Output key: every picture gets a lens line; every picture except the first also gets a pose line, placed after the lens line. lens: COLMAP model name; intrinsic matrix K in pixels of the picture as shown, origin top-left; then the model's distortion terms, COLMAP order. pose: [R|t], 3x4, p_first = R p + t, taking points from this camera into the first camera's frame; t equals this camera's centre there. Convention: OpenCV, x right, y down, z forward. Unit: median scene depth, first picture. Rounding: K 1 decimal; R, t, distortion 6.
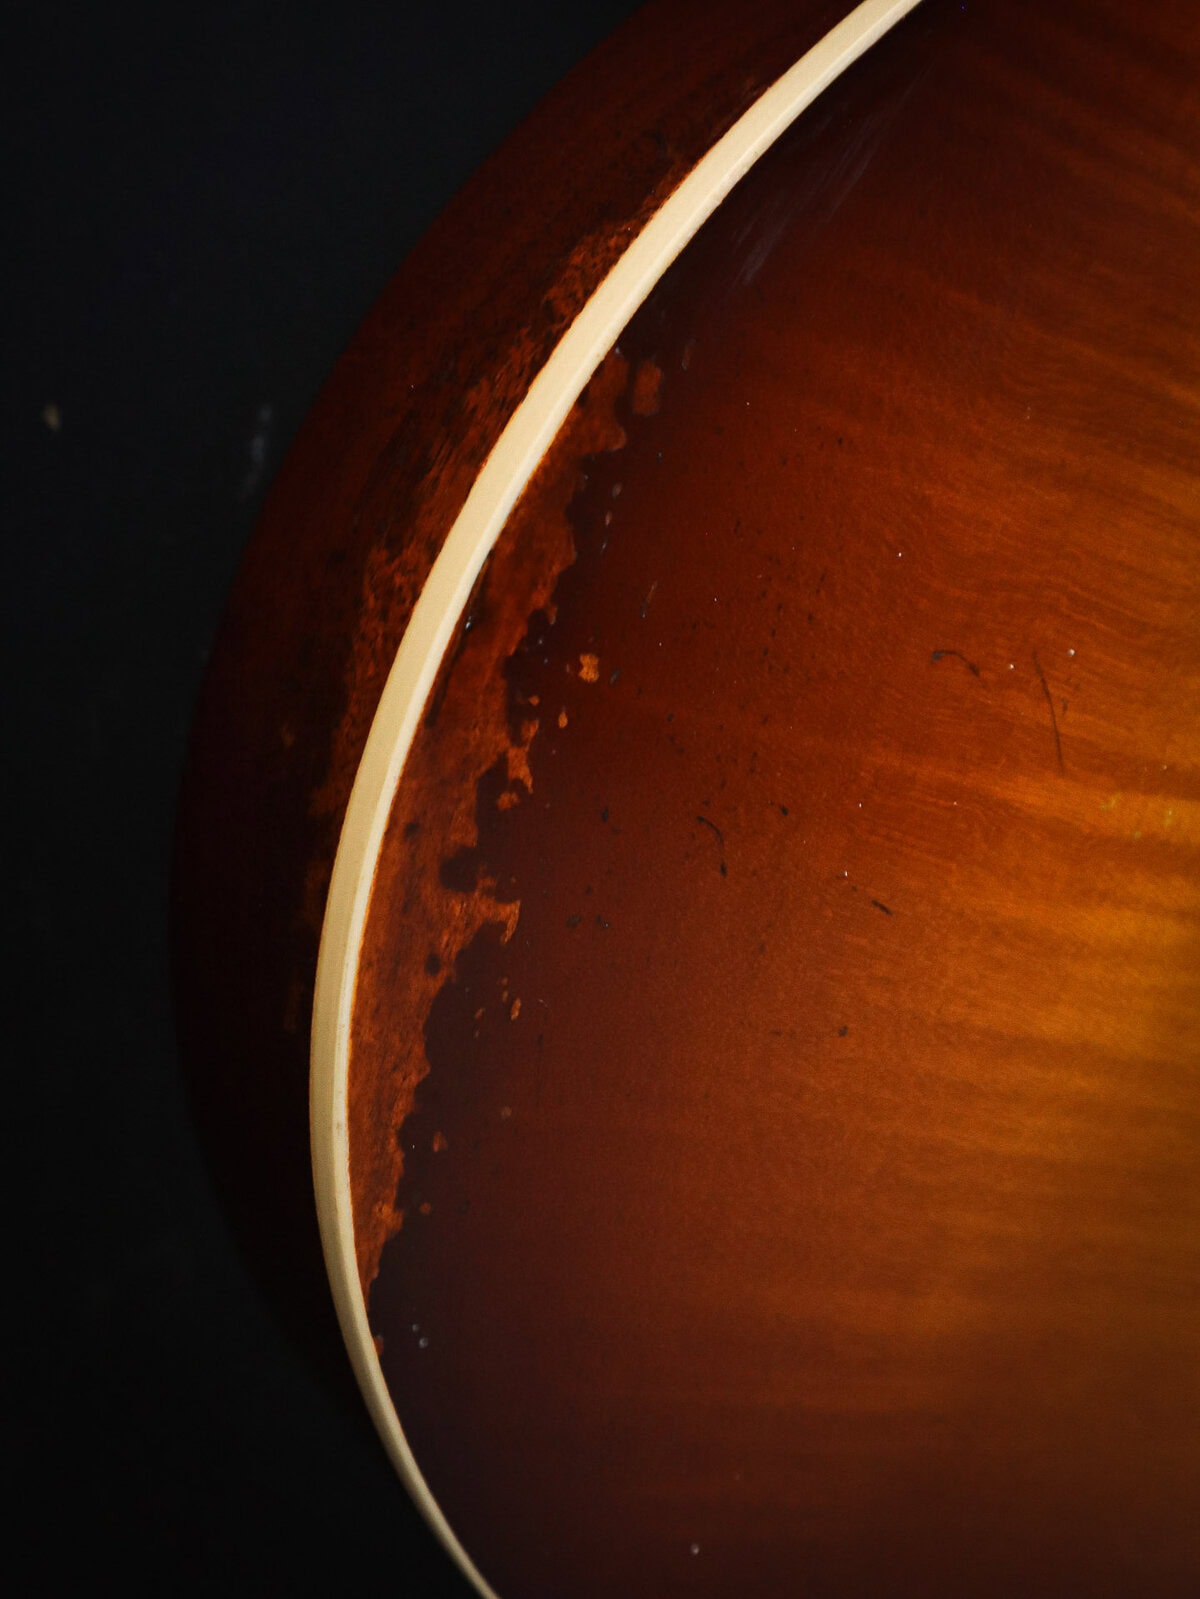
lens RADIAL K [[2296.7, 0, 604.2], [0, 2296.7, 804.3], [0, 0, 1]] dist [0.013479, 0.000000]
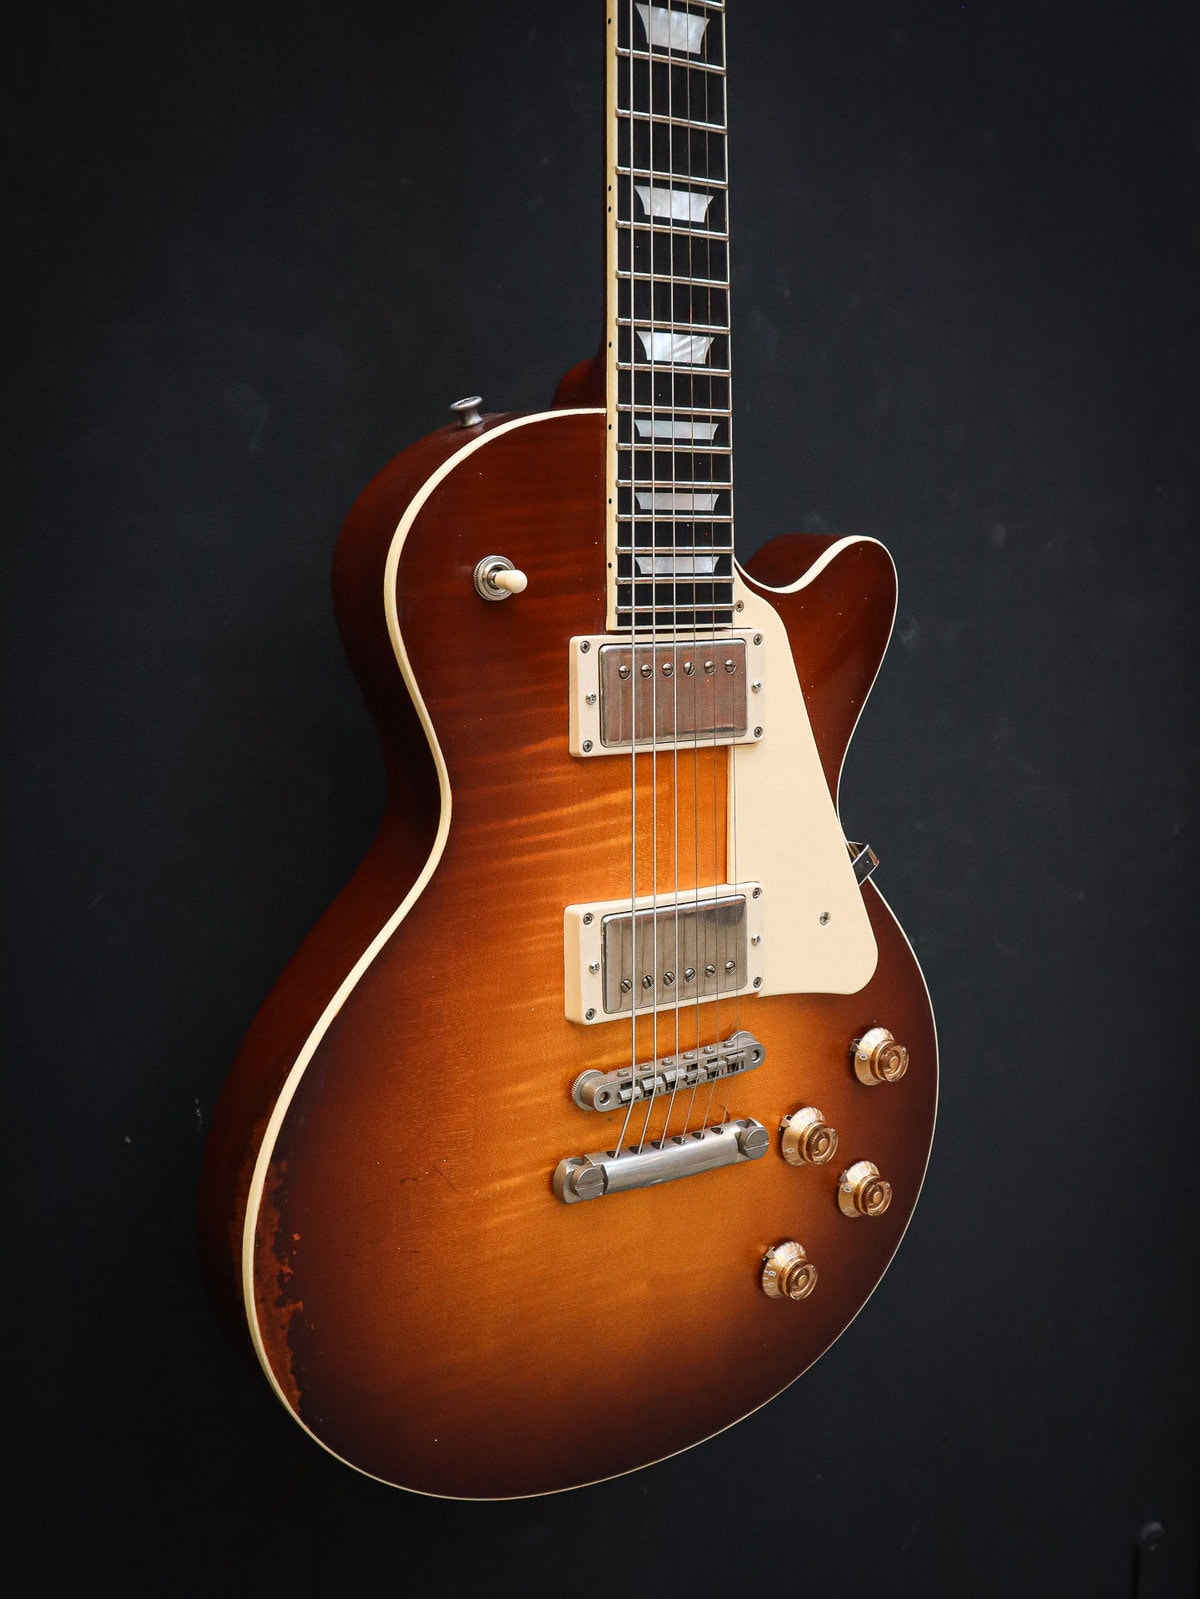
lens RADIAL K [[1774.9, 0, 601.4], [0, 1774.9, 788.8], [0, 0, 1]] dist [-0.023873, 0.000000]
pose [[0.948702, -0.315367, -0.022537, 0.718739], [0.316149, 0.947072, 0.055727, -0.717469], [0.003769, -0.059993, 0.998192, -1.681231]]
